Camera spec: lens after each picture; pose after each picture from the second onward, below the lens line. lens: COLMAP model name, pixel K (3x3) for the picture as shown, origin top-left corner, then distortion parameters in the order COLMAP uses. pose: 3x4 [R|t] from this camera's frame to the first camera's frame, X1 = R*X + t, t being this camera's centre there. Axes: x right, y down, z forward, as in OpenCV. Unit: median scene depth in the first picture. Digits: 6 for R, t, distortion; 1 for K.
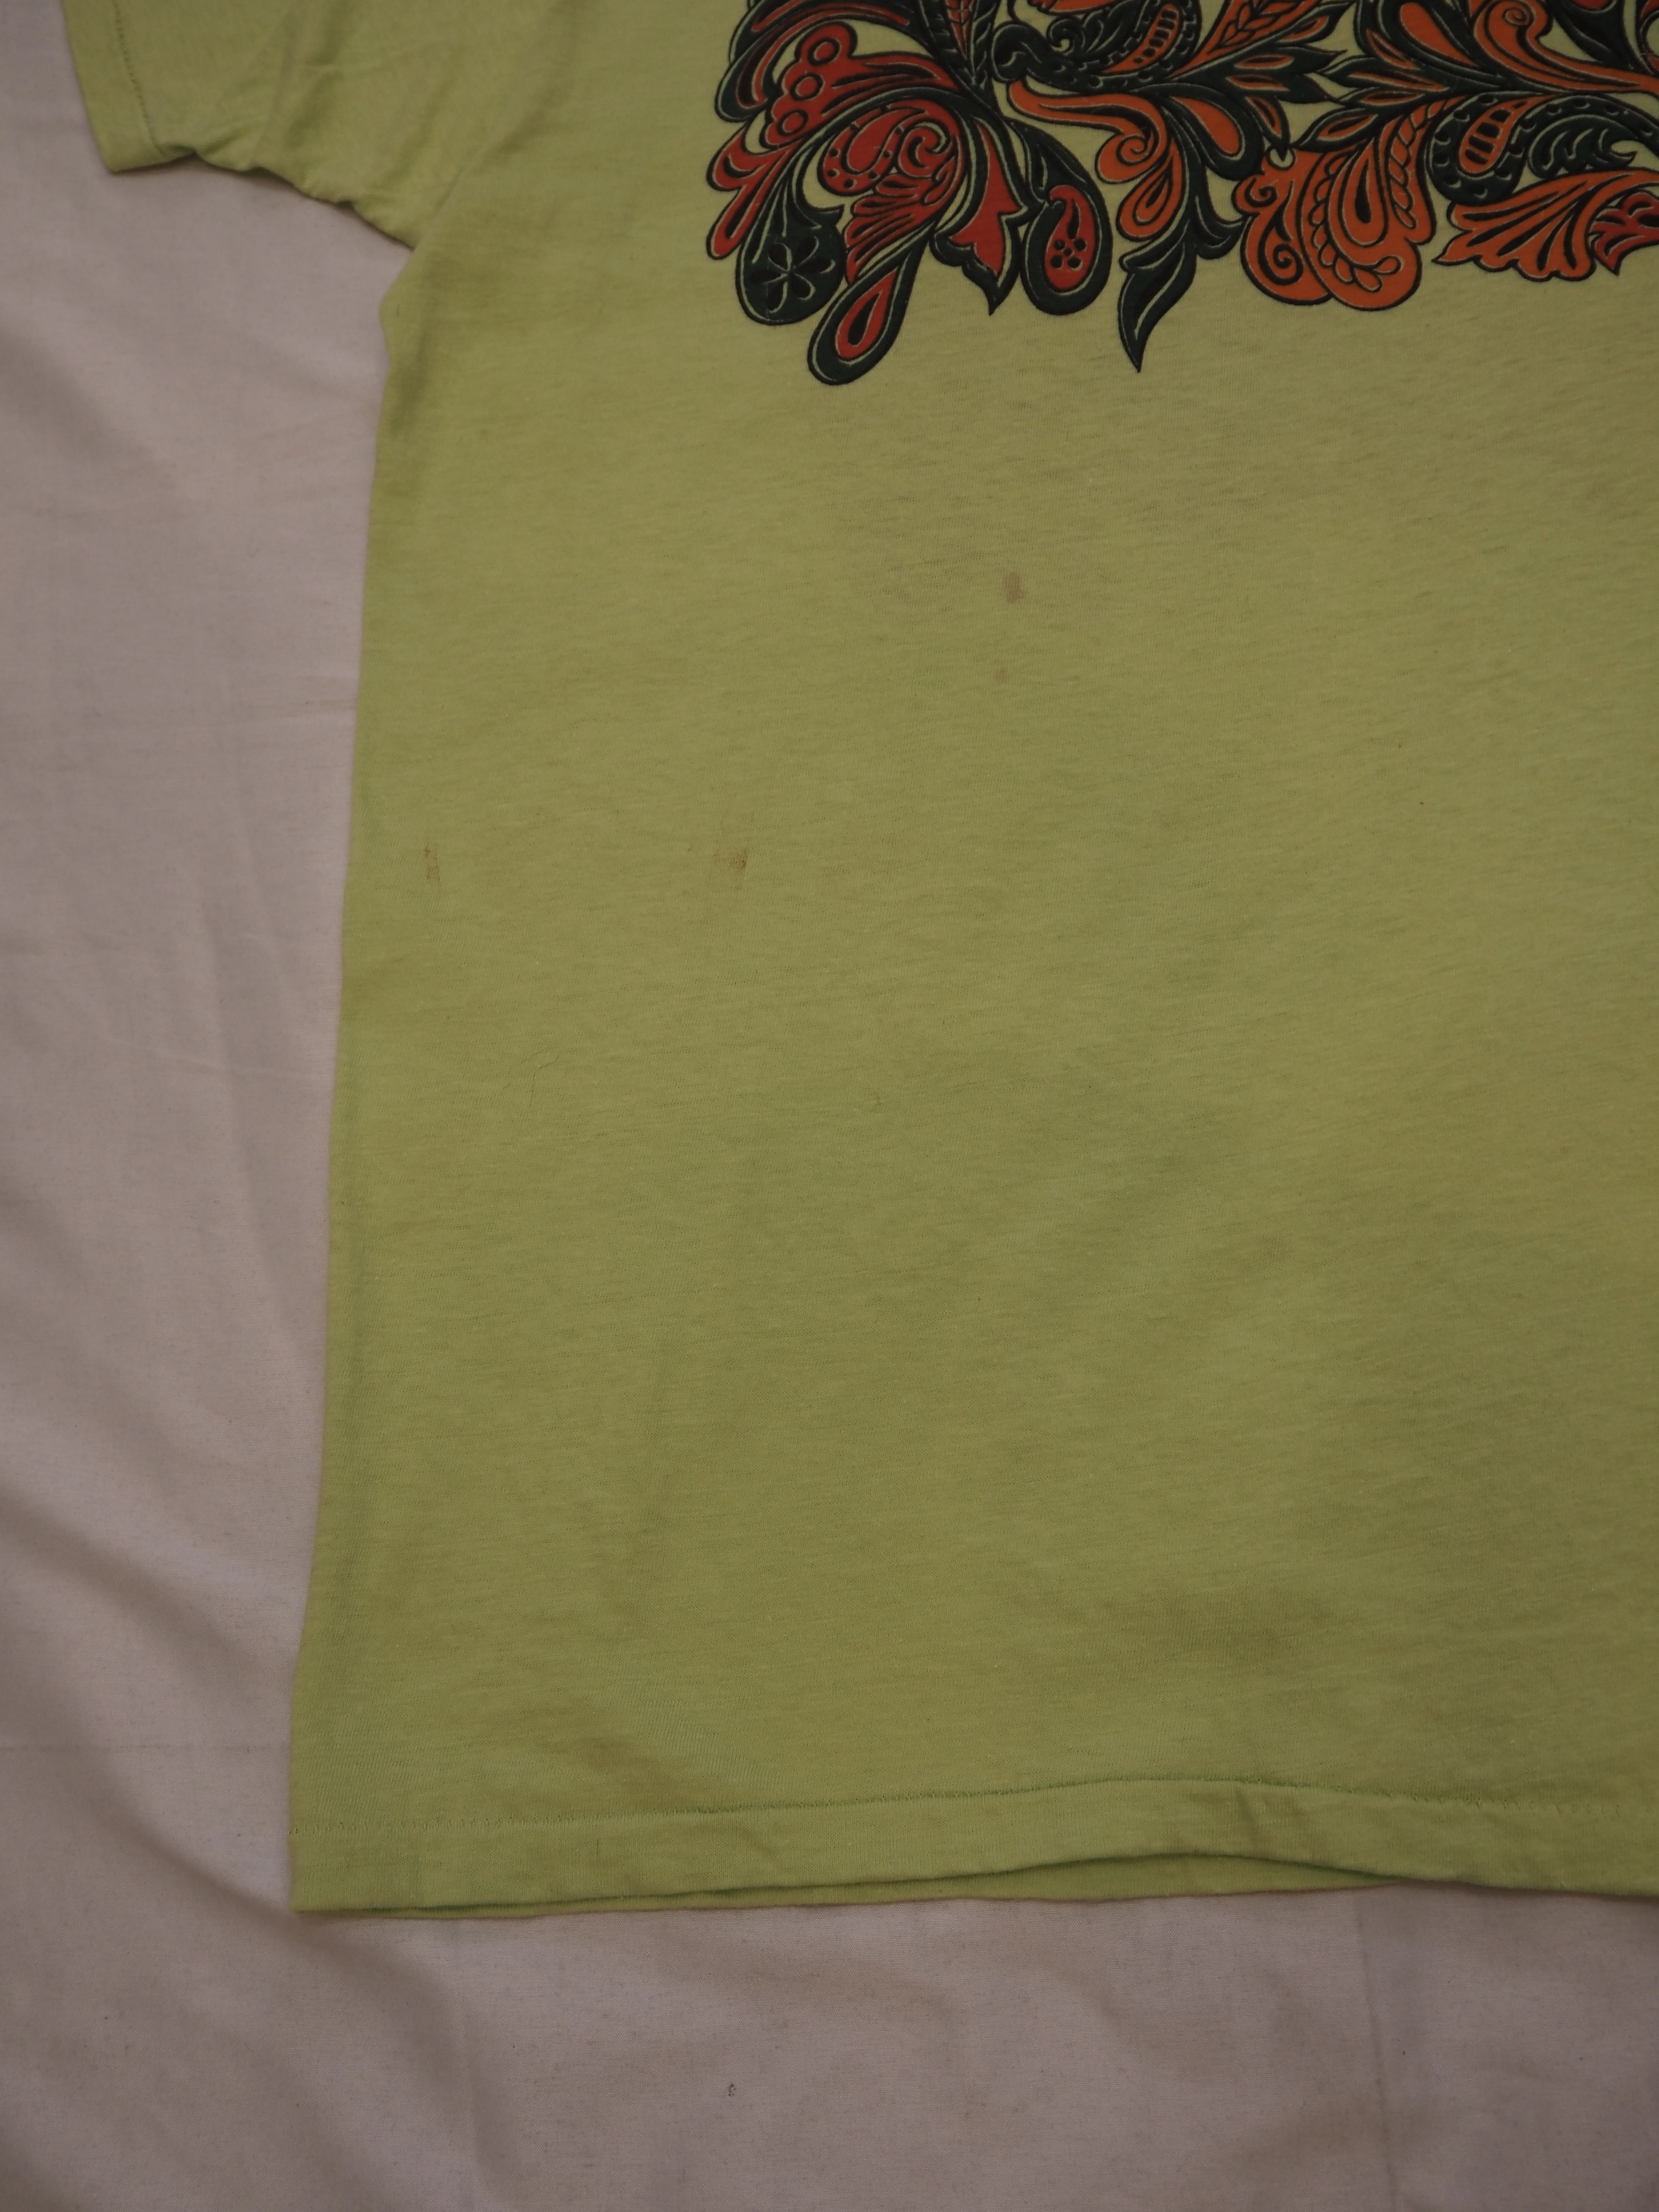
lens RADIAL K [[870.7, 0, 843.2], [0, 870.7, 1373.5], [0, 0, 1]] dist [-0.002133, 0.000336]
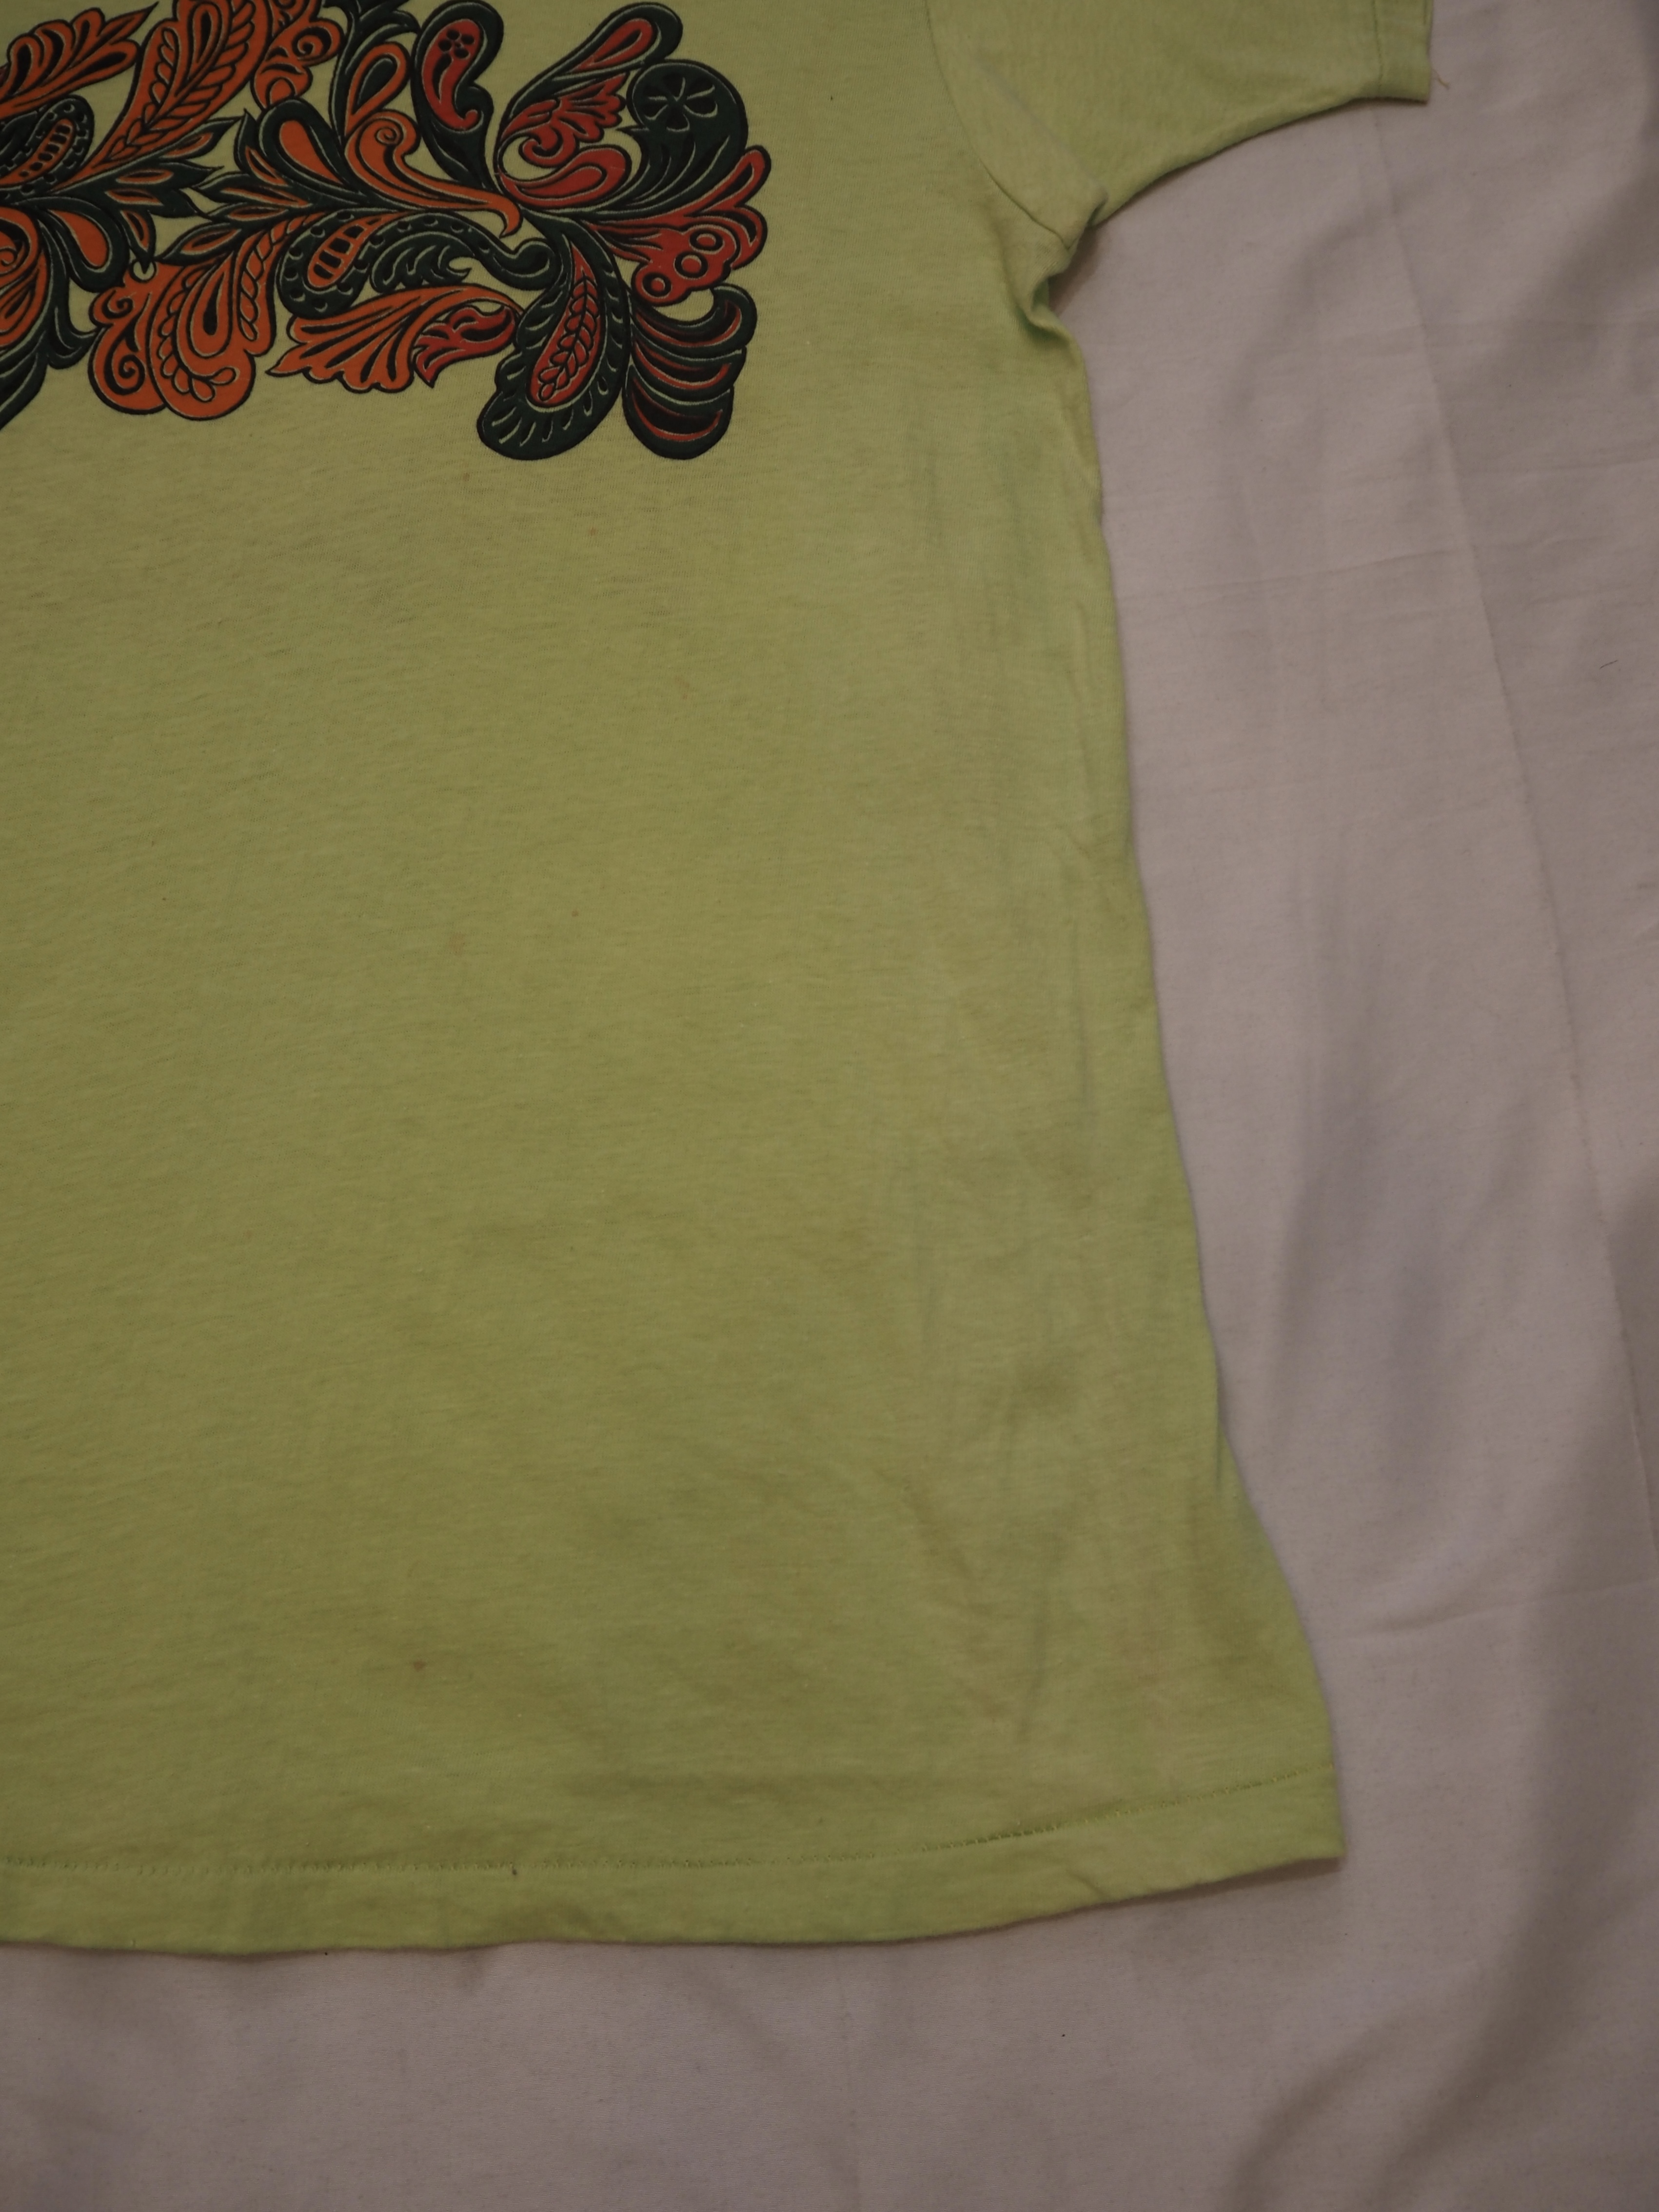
lens RADIAL K [[870.7, 0, 843.2], [0, 870.7, 1373.5], [0, 0, 1]] dist [-0.002133, 0.000336]
pose [[0.999796, -0.012534, 0.015841, 1.317449], [0.012583, 0.999916, -0.003026, -0.066829], [-0.015802, 0.003224, 0.999870, -0.048401]]
